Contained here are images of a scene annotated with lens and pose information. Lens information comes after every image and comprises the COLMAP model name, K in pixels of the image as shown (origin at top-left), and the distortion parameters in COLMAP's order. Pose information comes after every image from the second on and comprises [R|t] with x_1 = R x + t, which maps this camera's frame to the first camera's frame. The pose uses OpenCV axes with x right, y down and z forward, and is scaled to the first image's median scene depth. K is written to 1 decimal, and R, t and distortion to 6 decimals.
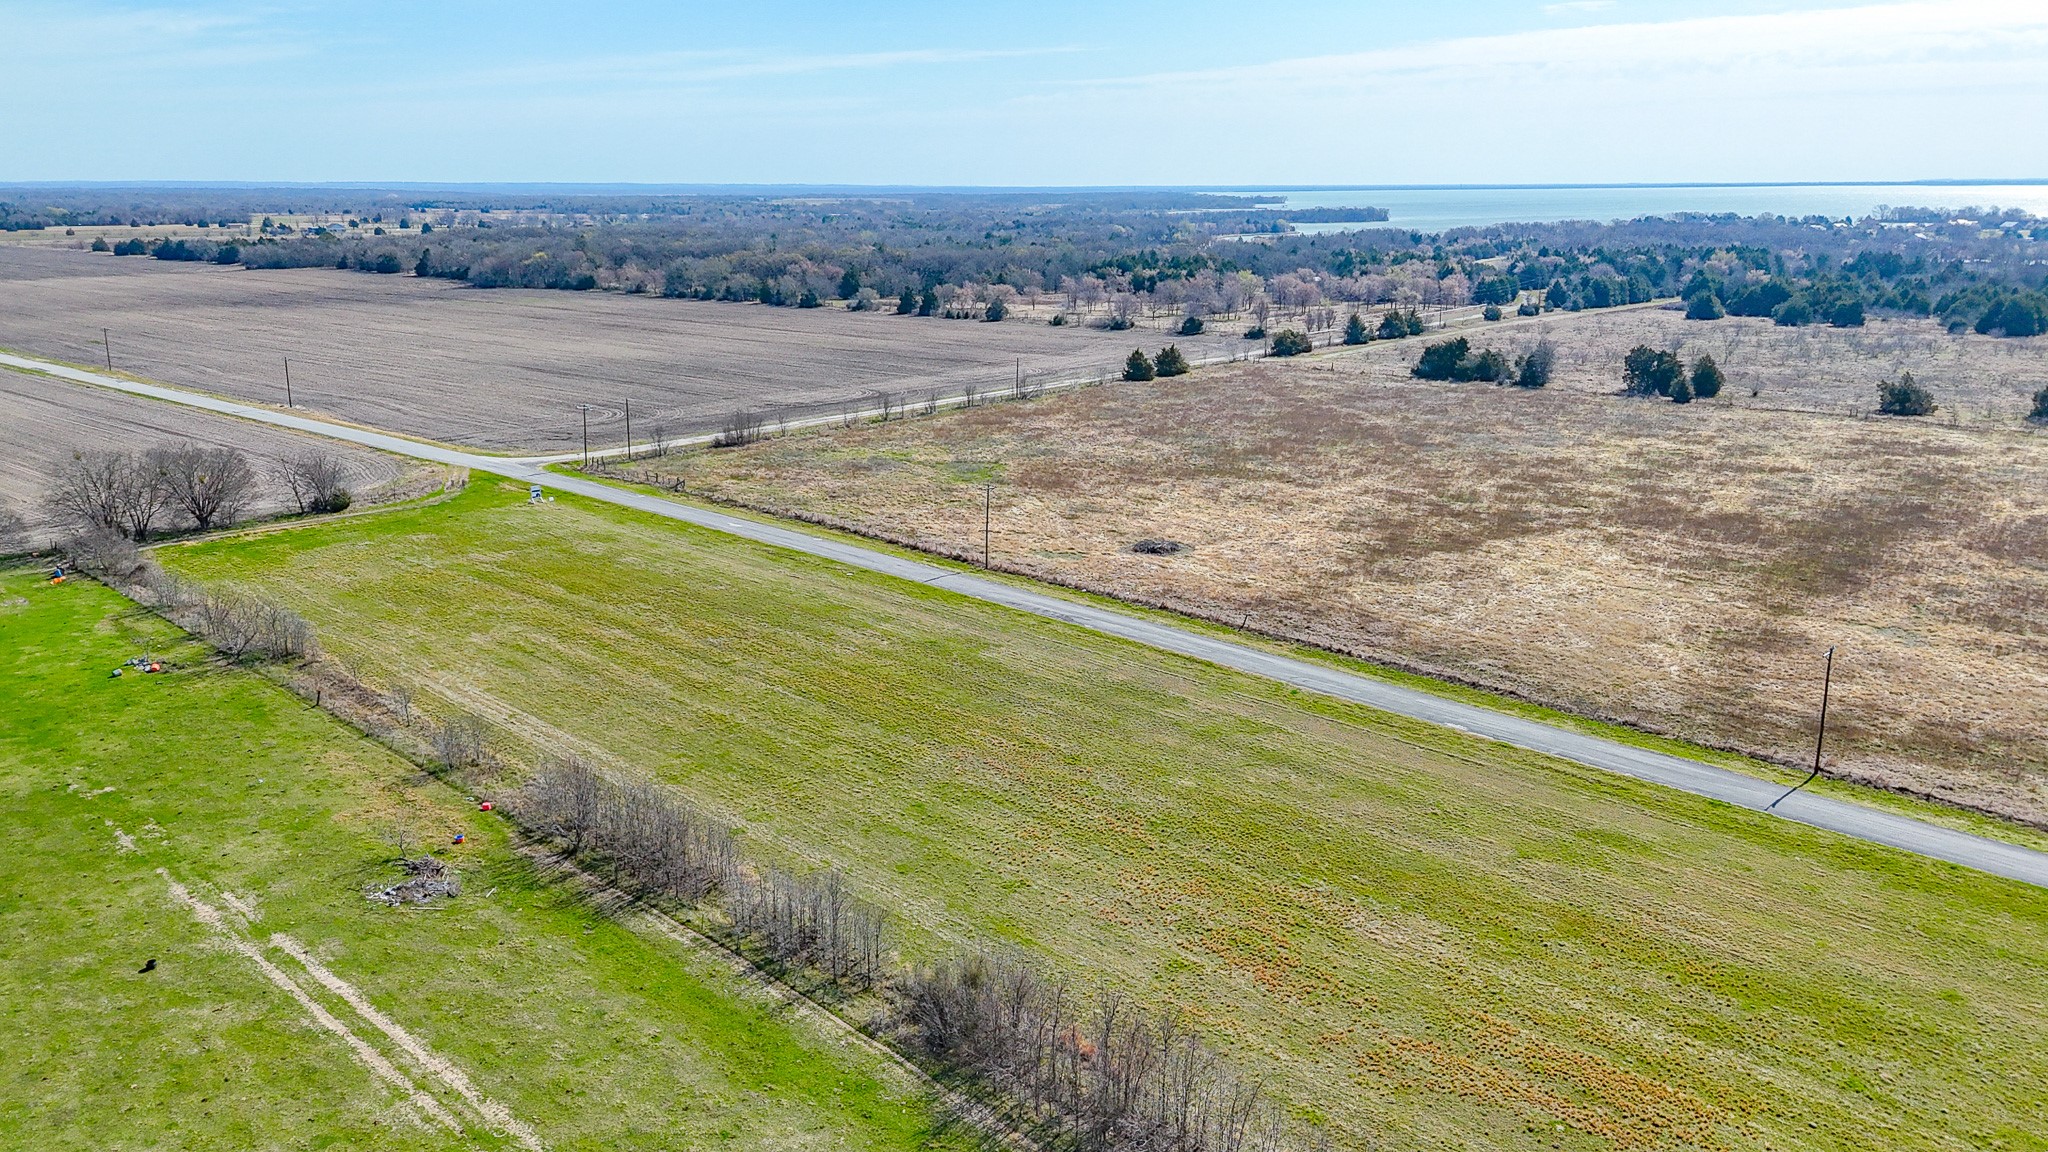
lens RADIAL K [[1499.4, 0, 1024.0], [0, 1499.4, 576.0], [0, 0, 1]] dist [0.068367, -0.055551]
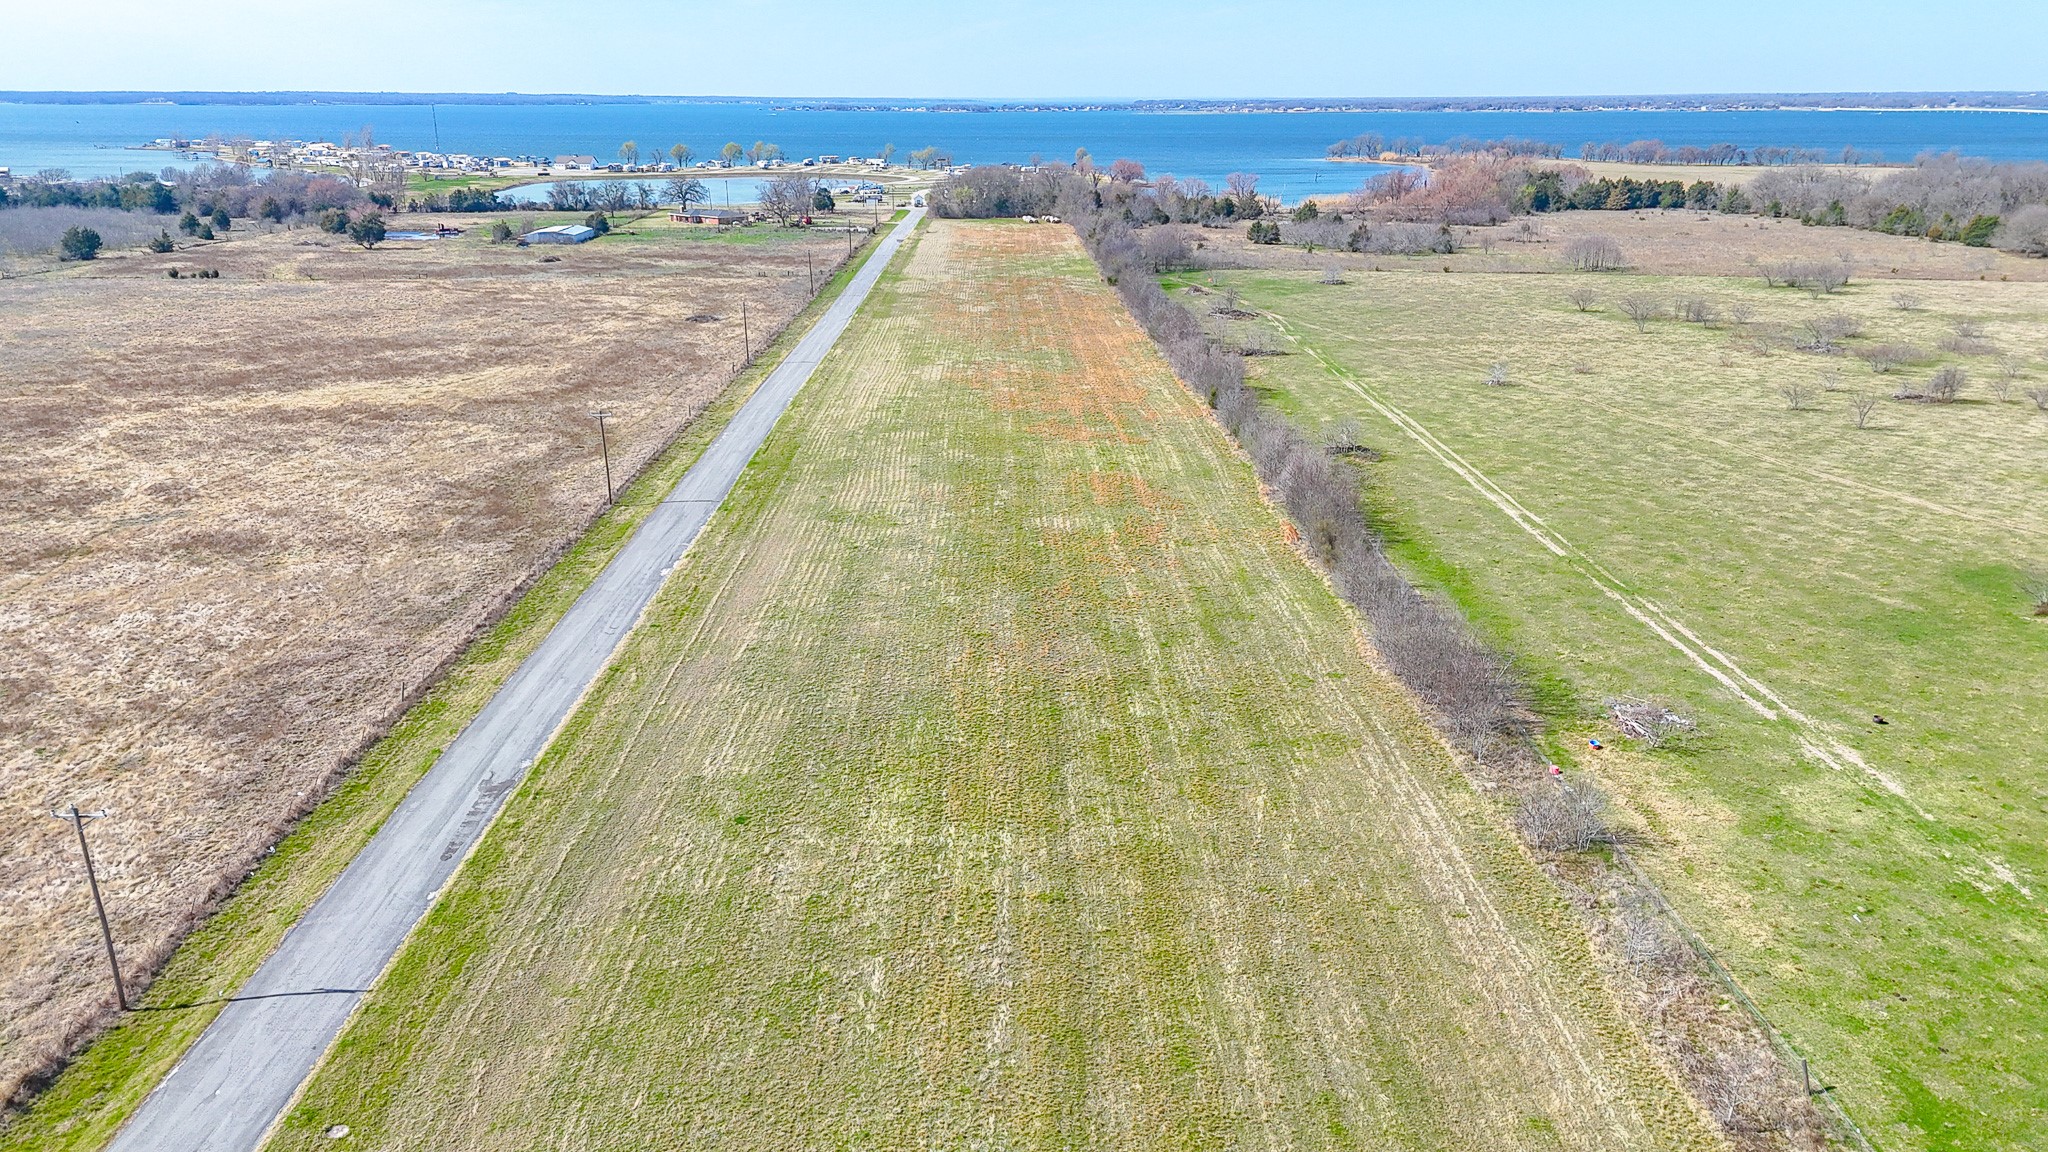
lens RADIAL K [[1499.4, 0, 1024.0], [0, 1499.4, 576.0], [0, 0, 1]] dist [0.068367, -0.055551]
pose [[-0.705690, -0.211617, 0.676180, -0.370838], [0.181308, 0.868643, 0.461071, -0.207388], [-0.684930, 0.447970, -0.574625, 0.874405]]
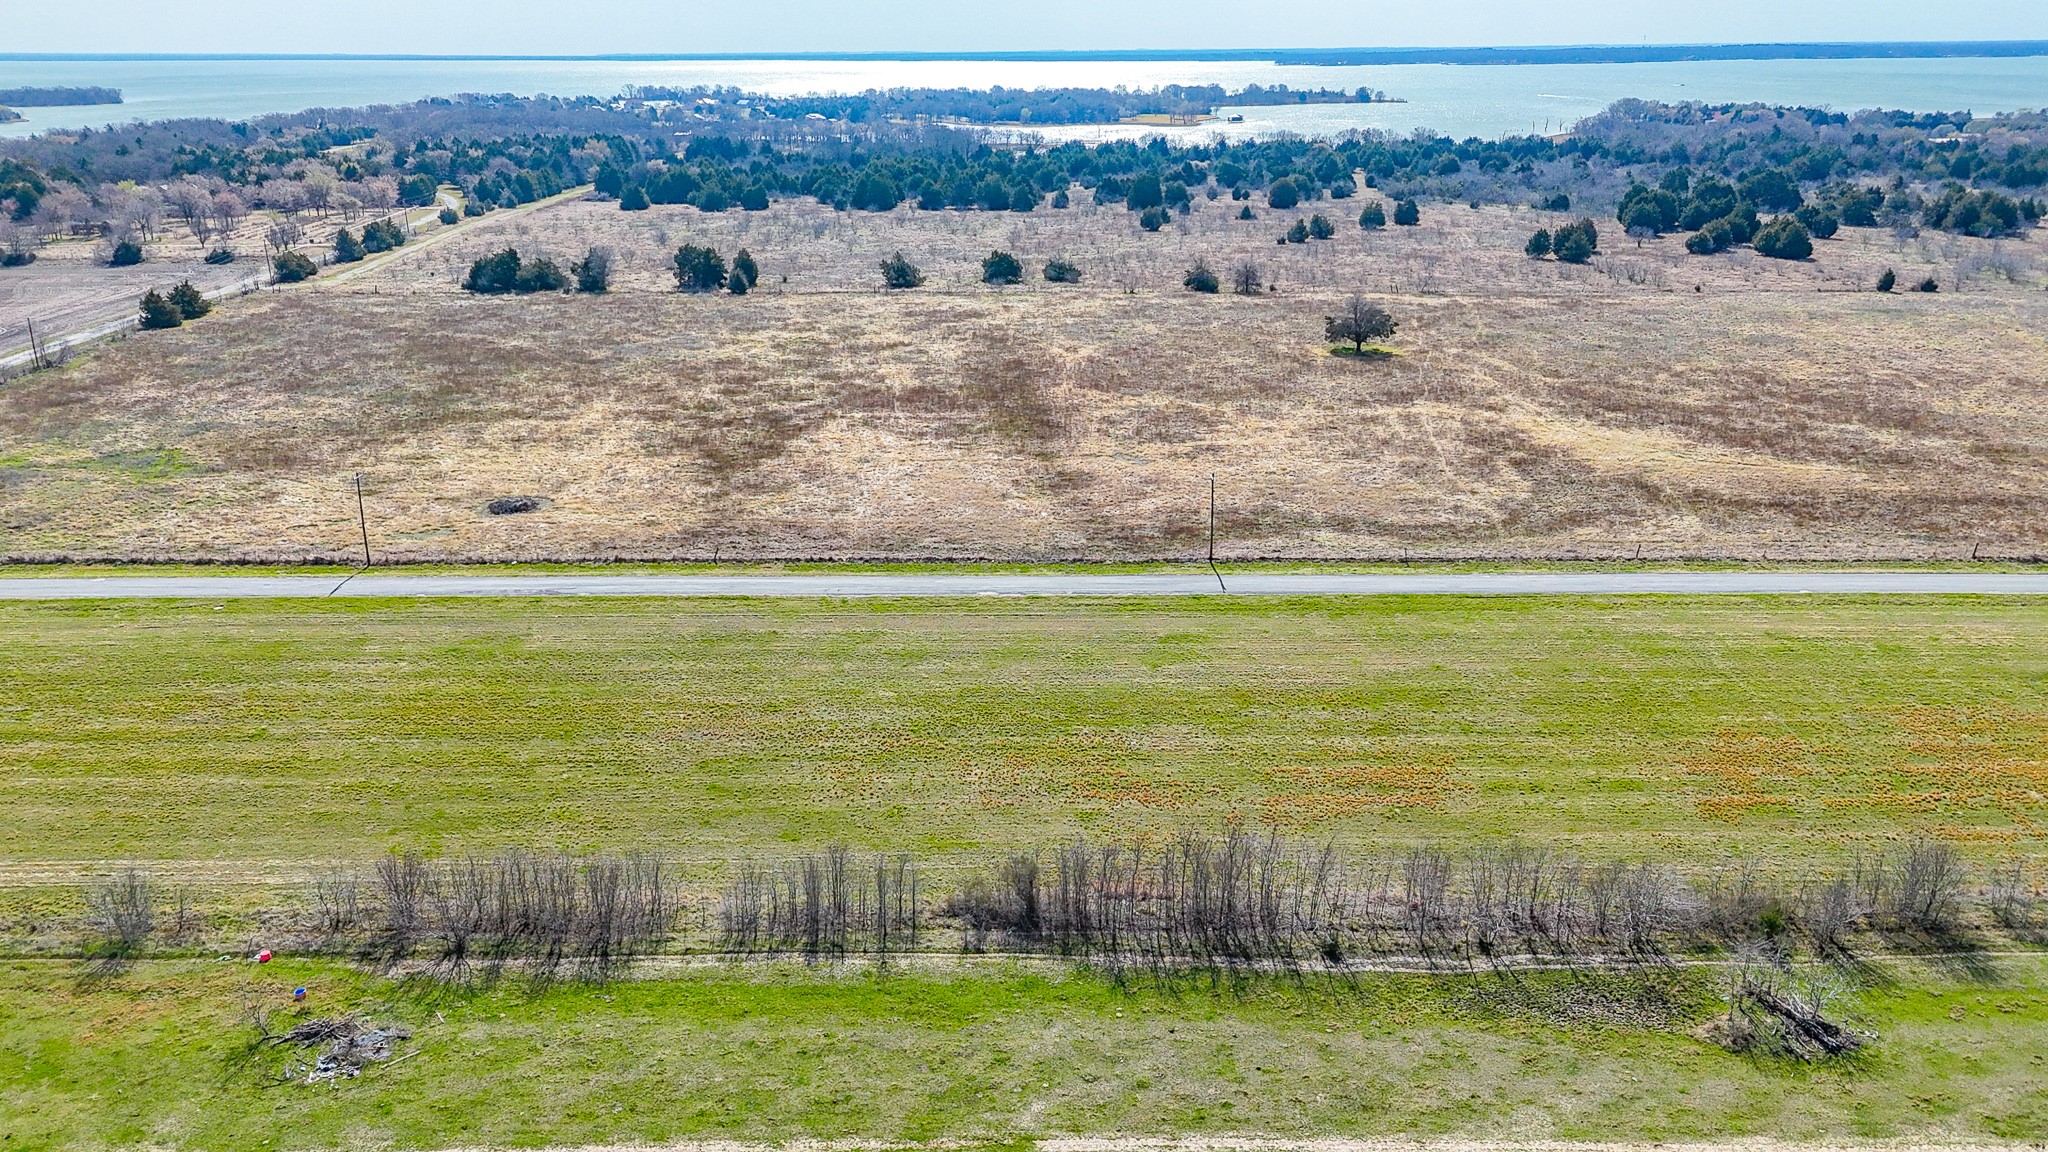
lens RADIAL K [[1499.4, 0, 1024.0], [0, 1499.4, 576.0], [0, 0, 1]] dist [0.068367, -0.055551]
pose [[0.714724, -0.231220, 0.660081, -0.298838], [0.179717, 0.972798, 0.146168, -0.052569], [-0.675923, 0.014158, 0.736836, 0.050069]]
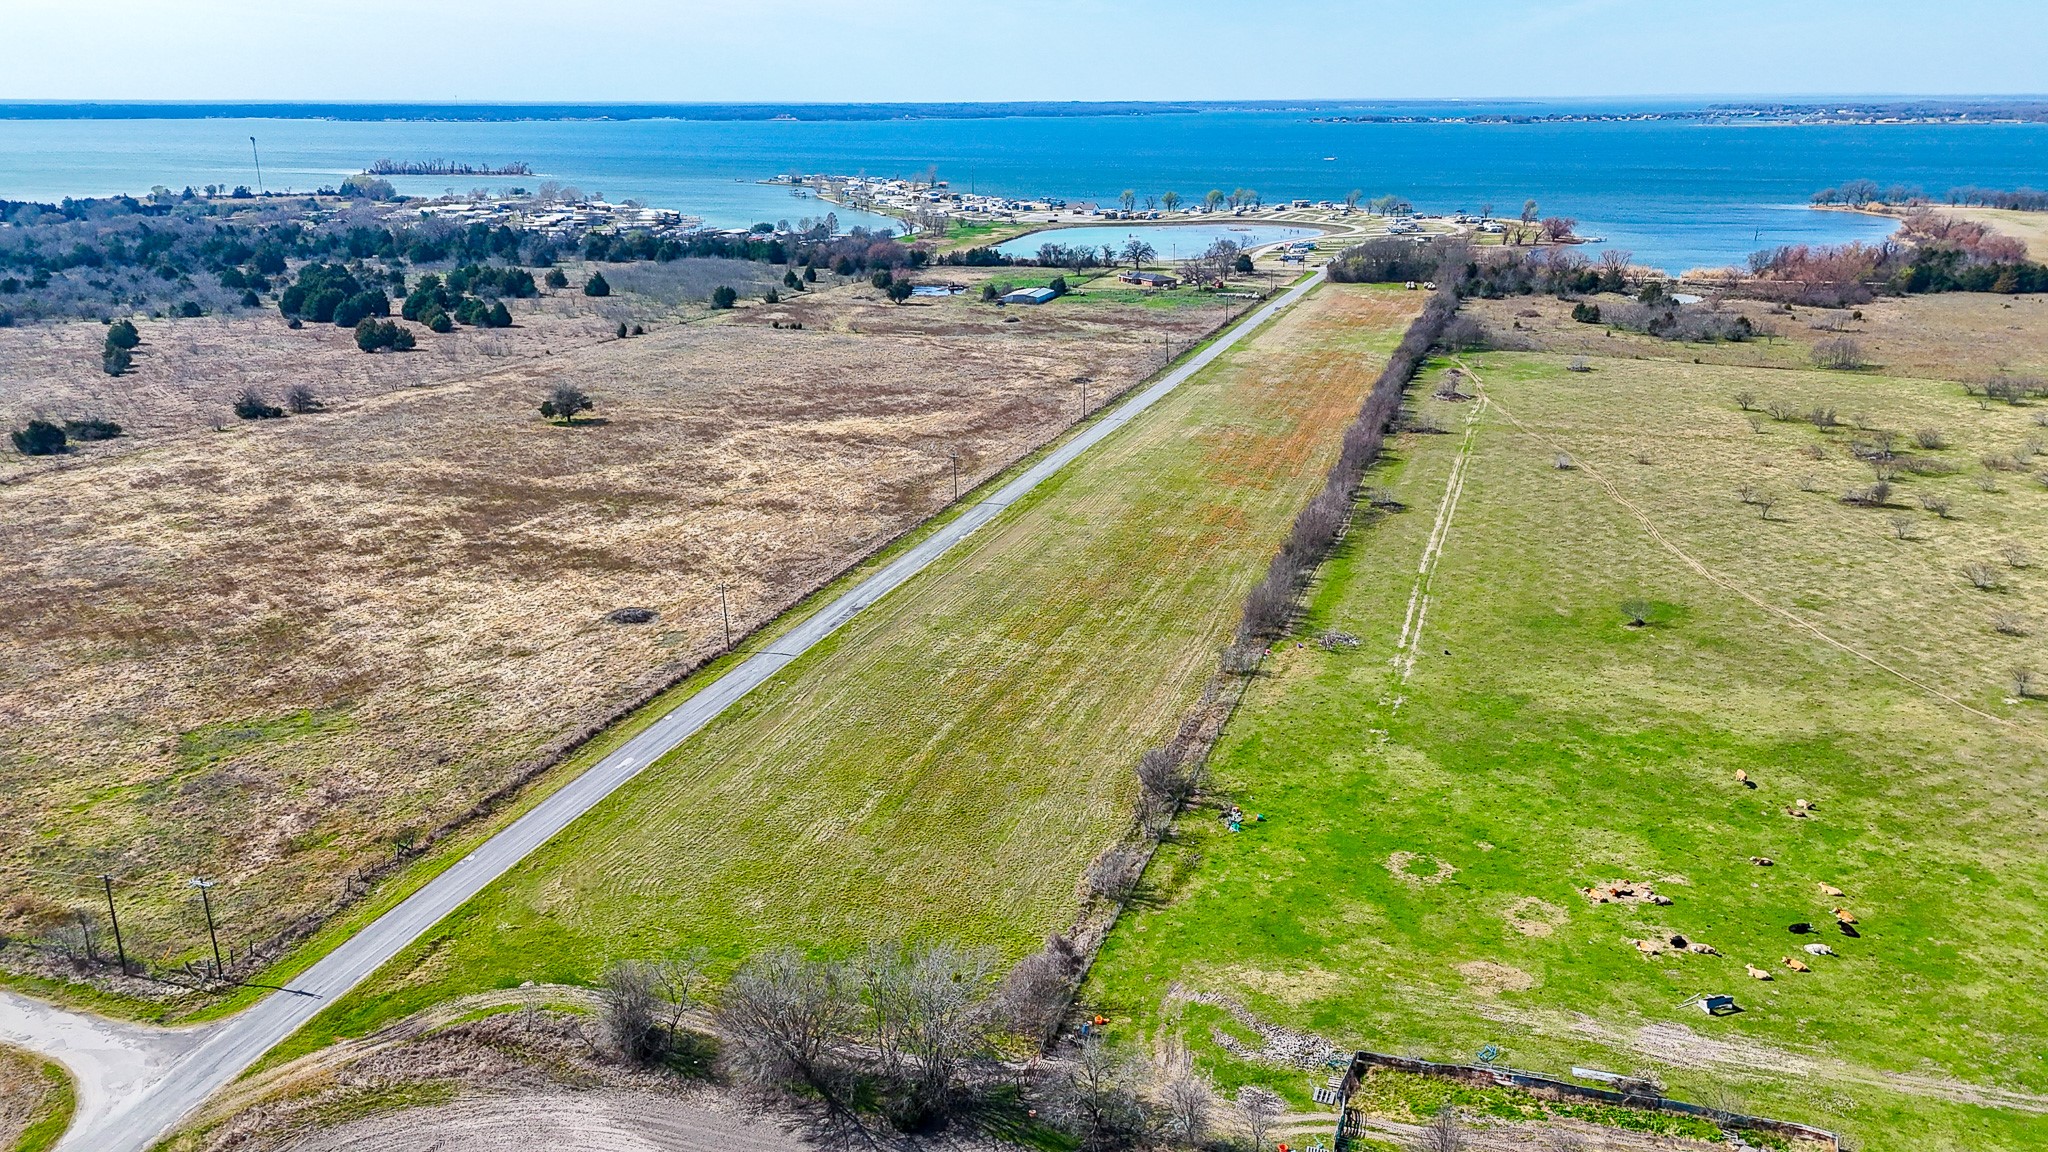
lens RADIAL K [[1493.9, 0, 1024.0], [0, 1493.9, 576.0], [0, 0, 1]] dist [0.139283, -0.191332]
pose [[-0.422919, -0.269137, 0.865277, -1.007218], [0.233964, 0.890069, 0.391201, -0.415114], [-0.875443, 0.367890, -0.313459, 0.989248]]
